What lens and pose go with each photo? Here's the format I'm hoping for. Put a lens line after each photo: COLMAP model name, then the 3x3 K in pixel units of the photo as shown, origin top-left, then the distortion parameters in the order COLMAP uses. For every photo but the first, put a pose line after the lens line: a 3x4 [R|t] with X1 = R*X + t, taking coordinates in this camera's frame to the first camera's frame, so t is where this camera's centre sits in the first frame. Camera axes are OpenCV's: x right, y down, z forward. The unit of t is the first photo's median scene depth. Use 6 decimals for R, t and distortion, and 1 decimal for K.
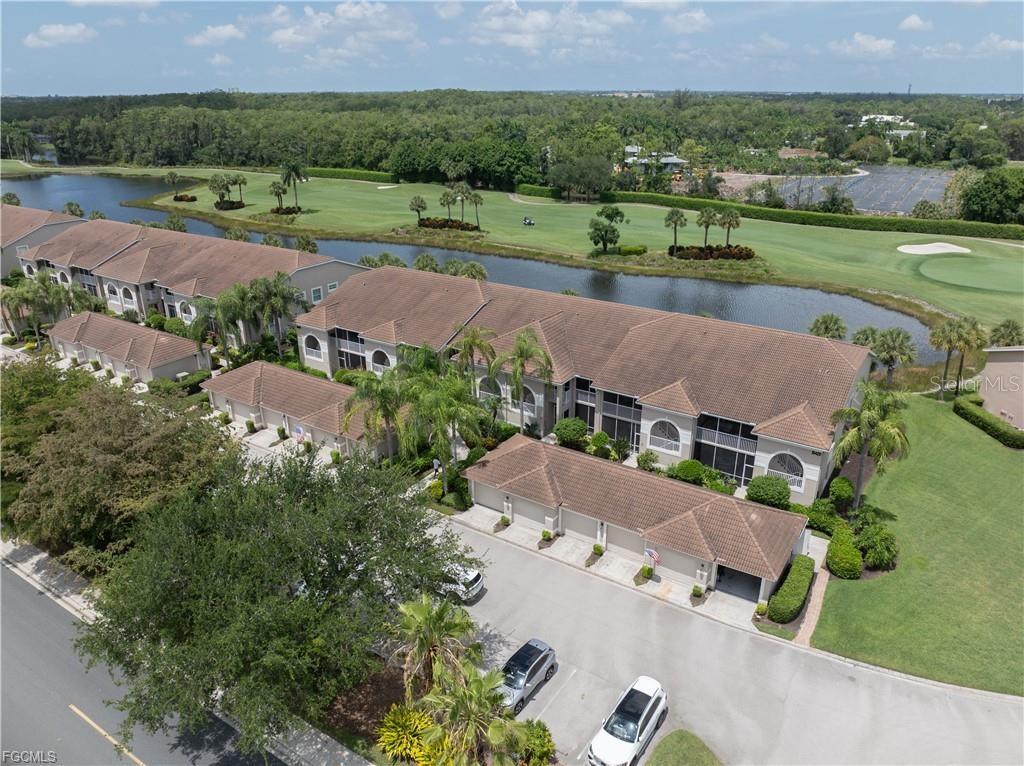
lens RADIAL K [[711.2, 0, 517.7], [0, 711.2, 386.4], [0, 0, 1]] dist [-0.031860, 0.000006]
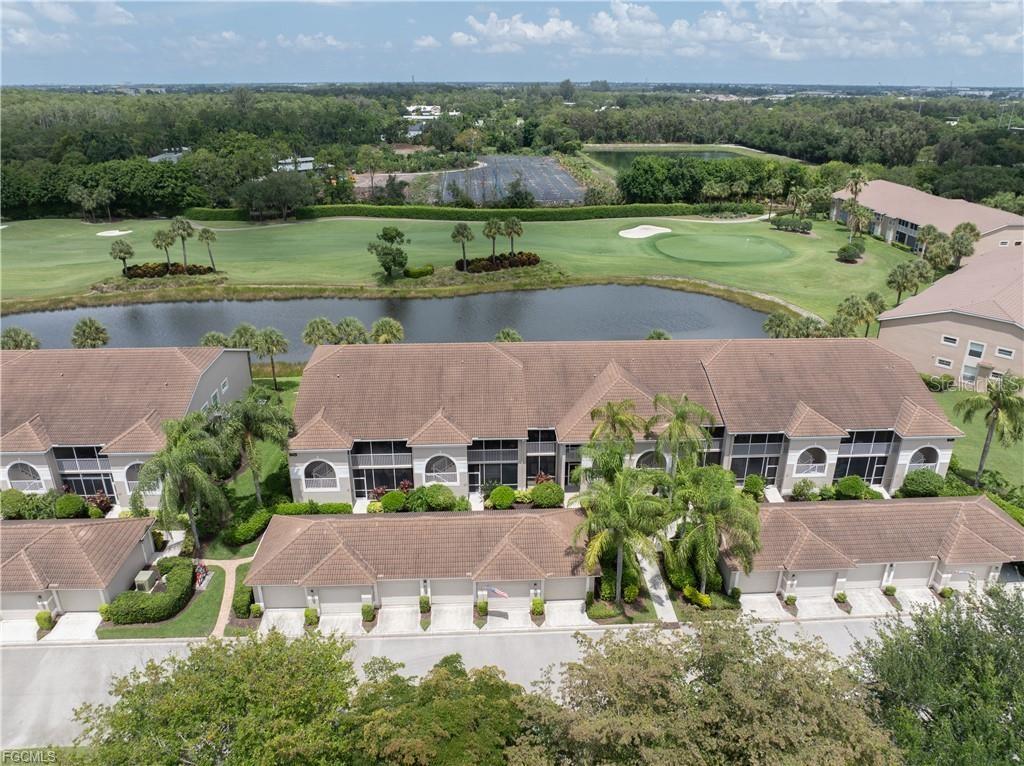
lens RADIAL K [[711.2, 0, 517.7], [0, 711.2, 386.4], [0, 0, 1]] dist [-0.031860, 0.000006]
pose [[0.813110, -0.227356, 0.535875, -0.270375], [0.221993, 0.972113, 0.075598, -0.084681], [-0.538118, 0.057491, 0.840906, 0.146029]]
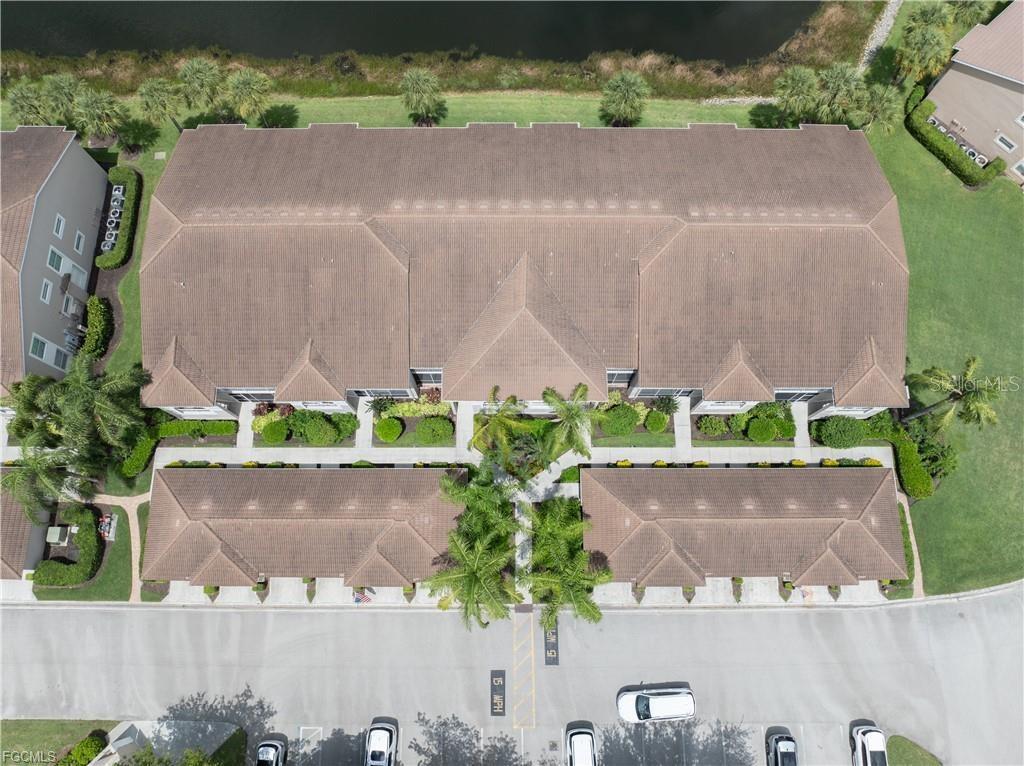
lens RADIAL K [[711.2, 0, 517.7], [0, 711.2, 386.4], [0, 0, 1]] dist [-0.031860, 0.000006]
pose [[0.842968, -0.515111, 0.155129, -0.064750], [0.205574, 0.574922, 0.791962, -0.299046], [-0.497136, -0.635708, 0.590534, 0.244606]]
